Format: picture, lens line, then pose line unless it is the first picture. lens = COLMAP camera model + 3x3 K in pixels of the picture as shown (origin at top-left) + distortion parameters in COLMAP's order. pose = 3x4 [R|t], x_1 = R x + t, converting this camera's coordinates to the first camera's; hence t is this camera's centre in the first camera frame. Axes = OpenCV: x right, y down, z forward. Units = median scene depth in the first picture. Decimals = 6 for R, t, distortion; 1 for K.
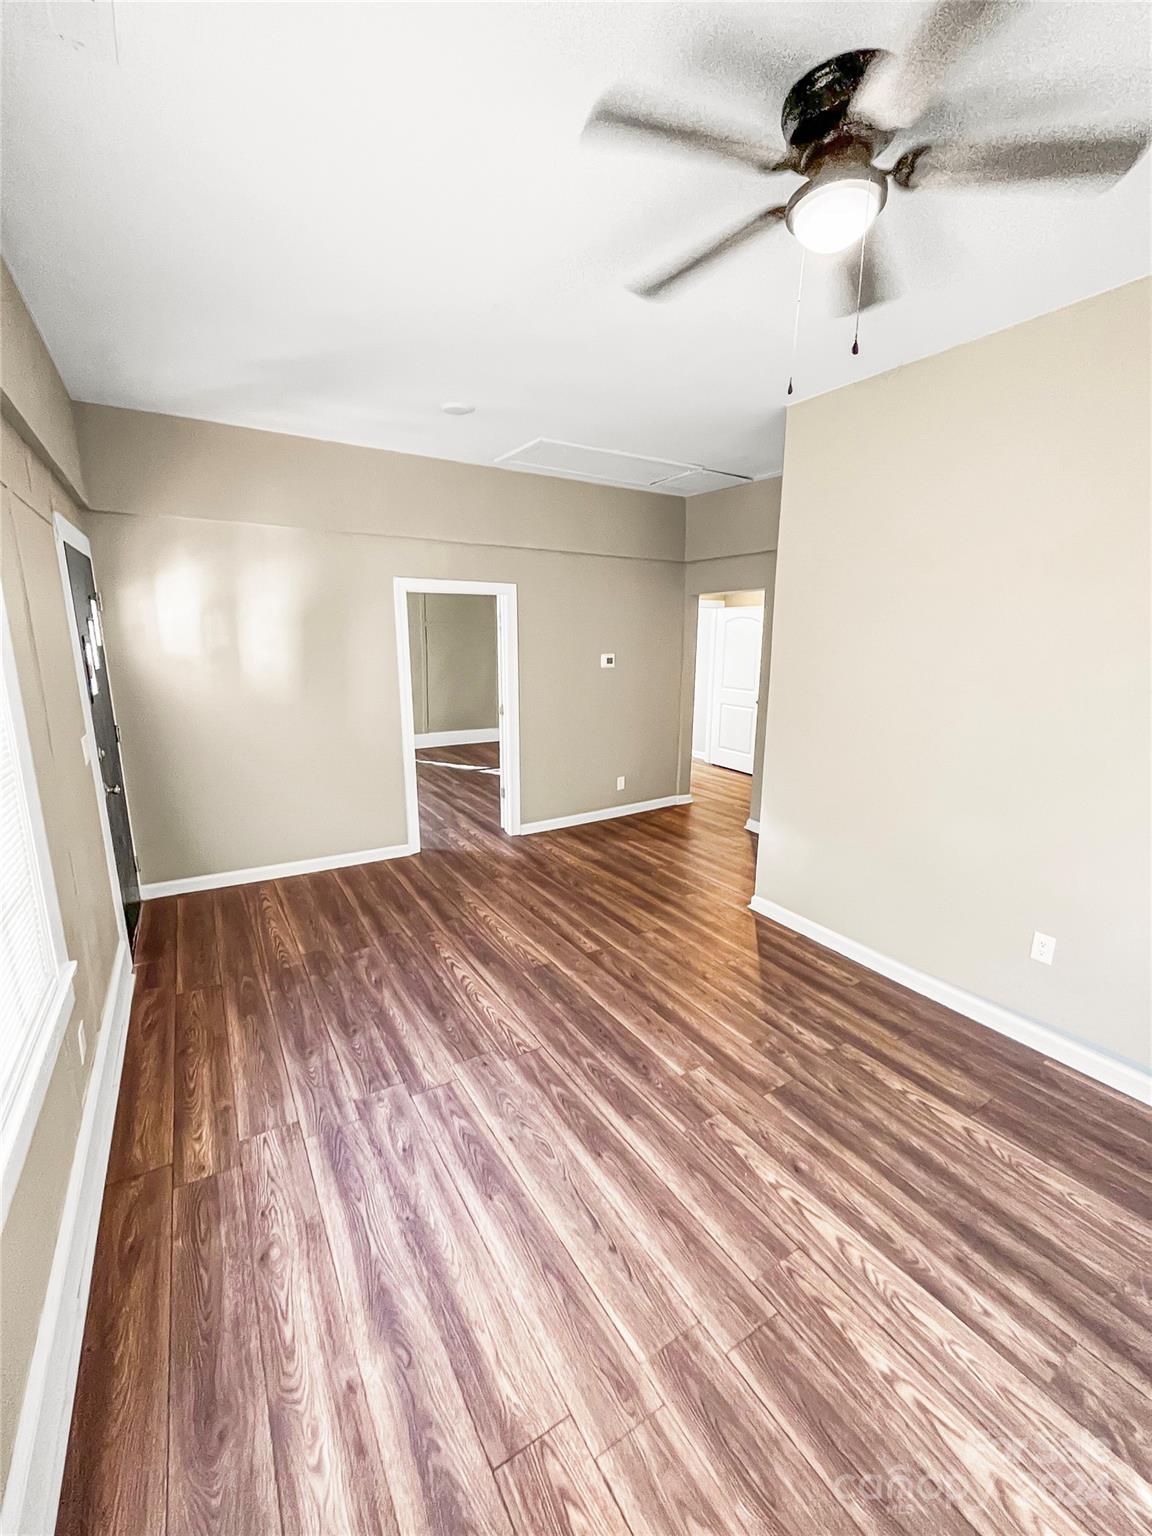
lens RADIAL K [[627.2, 0, 576.9], [0, 627.2, 766.8], [0, 0, 1]] dist [-0.001205, -0.000461]
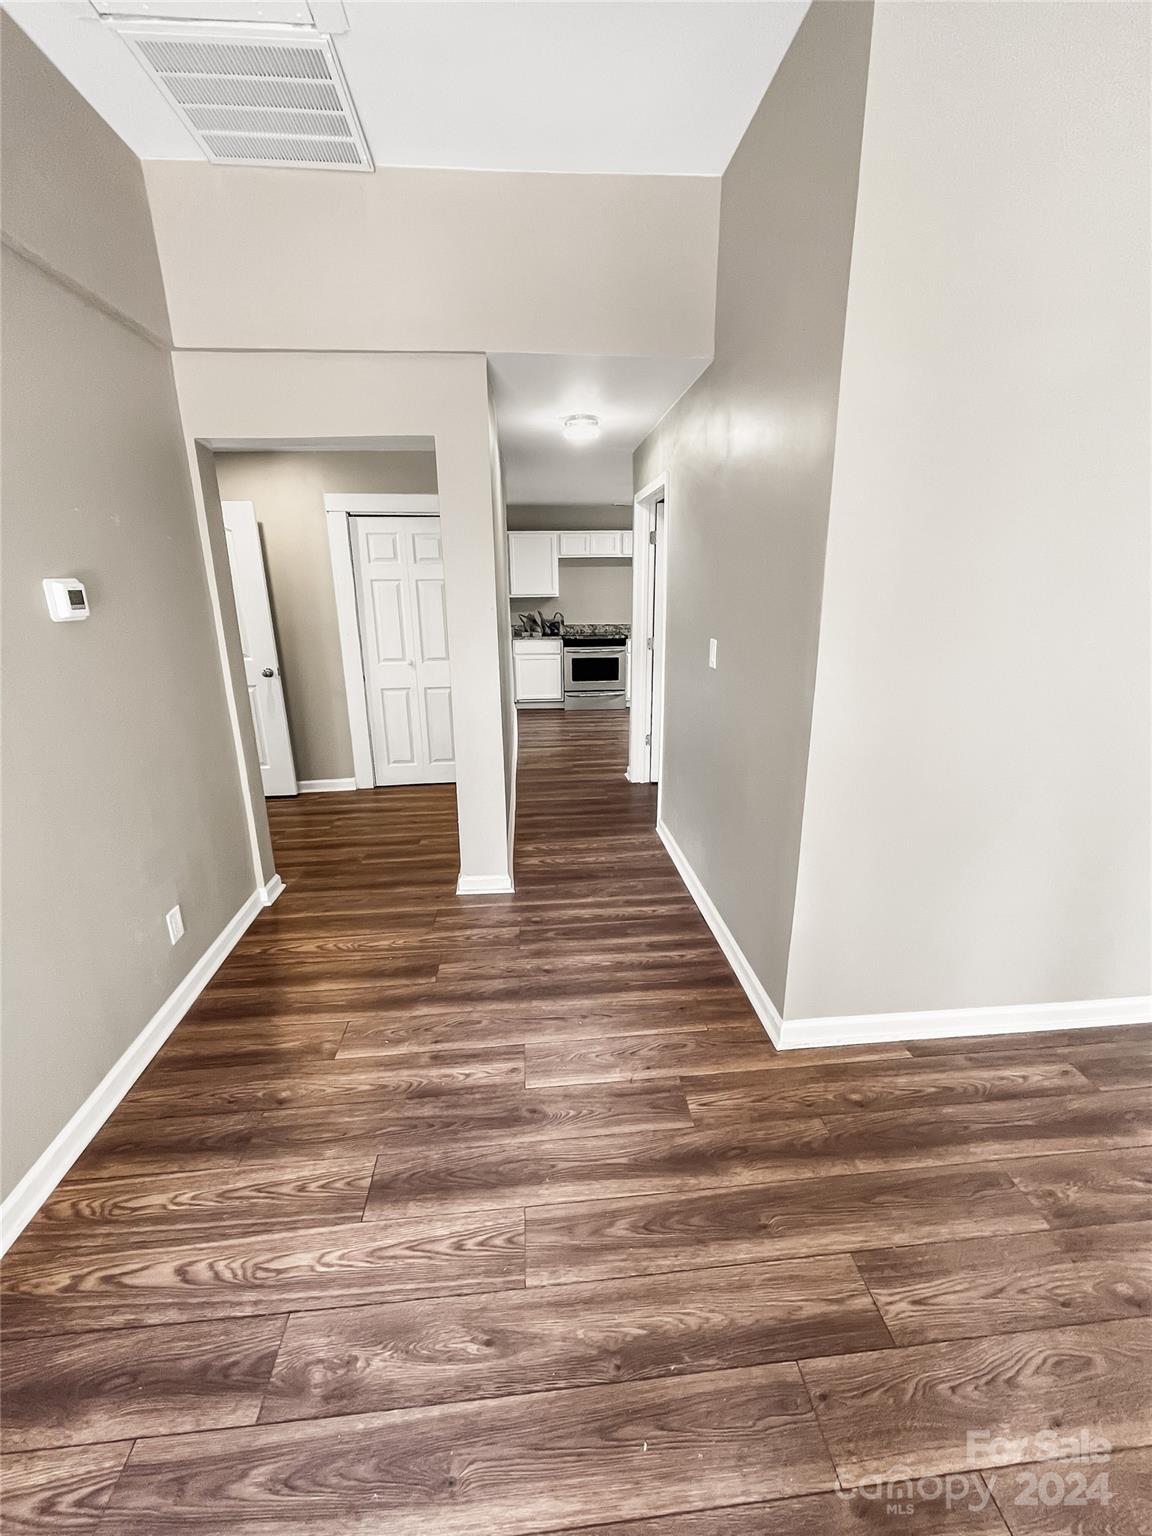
lens RADIAL K [[627.2, 0, 576.9], [0, 627.2, 766.8], [0, 0, 1]] dist [-0.001205, -0.000461]
pose [[0.445445, -0.264677, 0.855292, -0.217859], [0.203506, 0.960230, 0.191163, -0.159876], [-0.871874, 0.088904, 0.481593, 1.050579]]
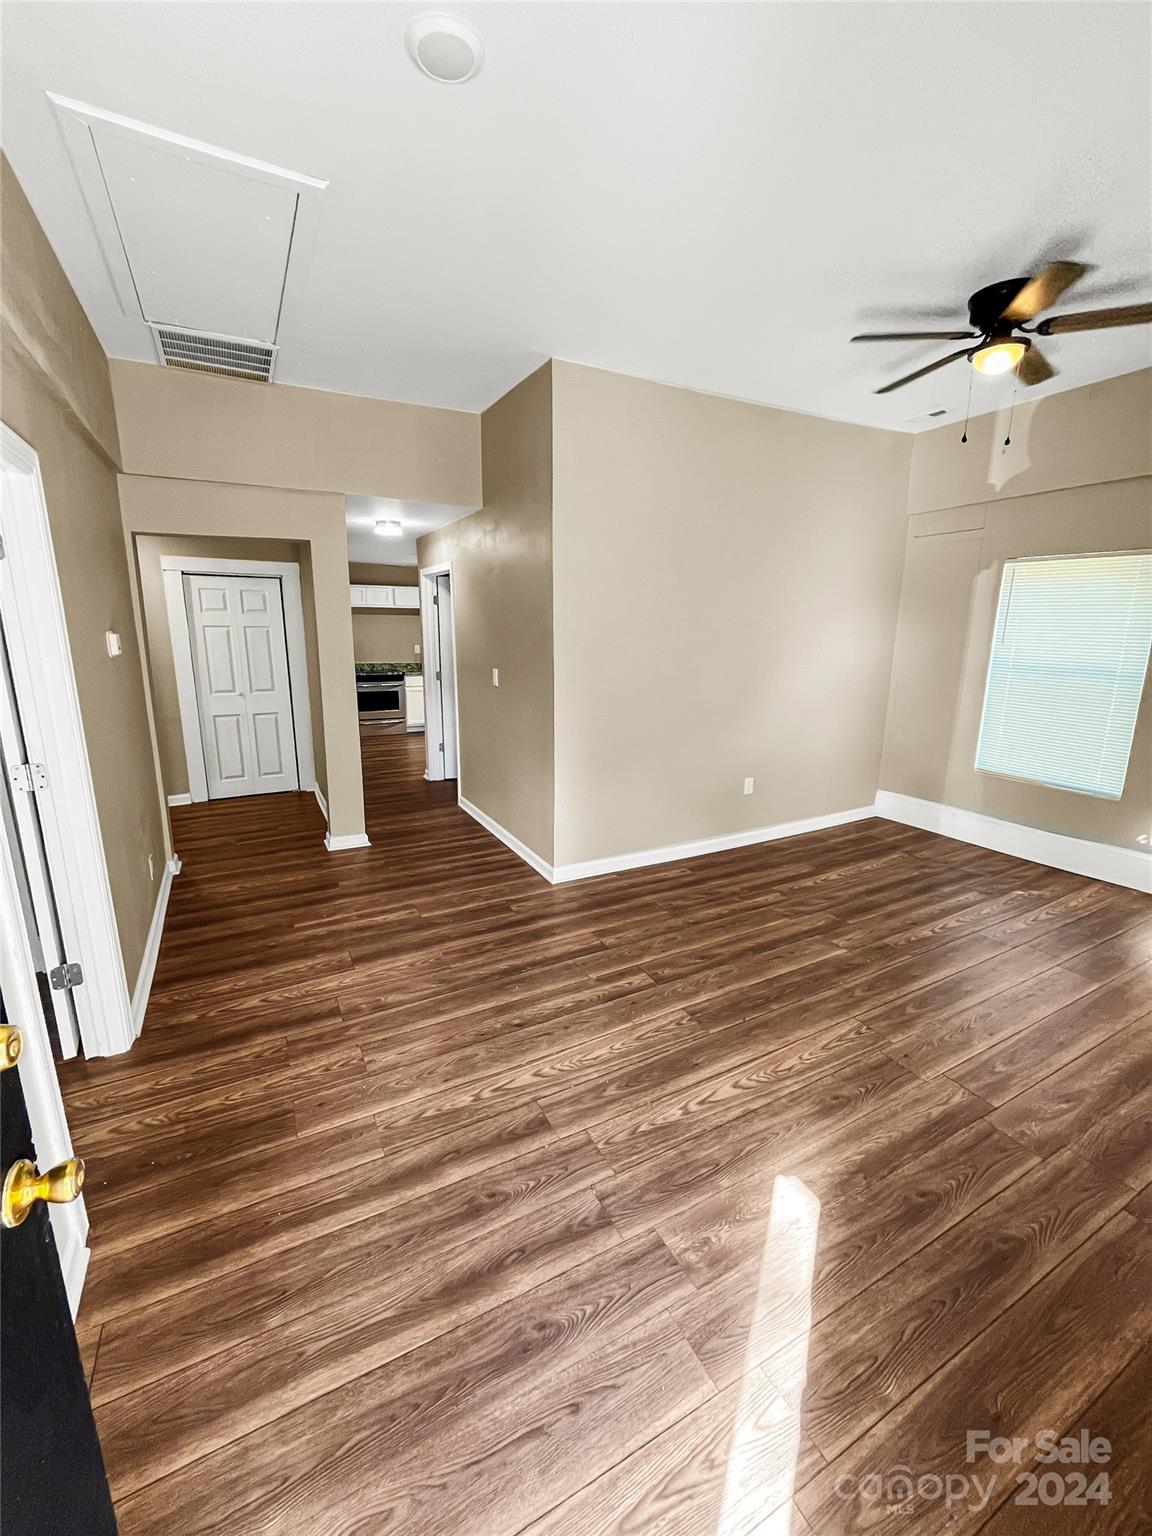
lens RADIAL K [[627.2, 0, 576.9], [0, 627.2, 766.8], [0, 0, 1]] dist [-0.001205, -0.000461]
pose [[0.064655, -0.227853, 0.971546, -0.750167], [0.202556, 0.956313, 0.210801, -0.174429], [-0.977134, 0.183163, 0.107984, 0.992260]]
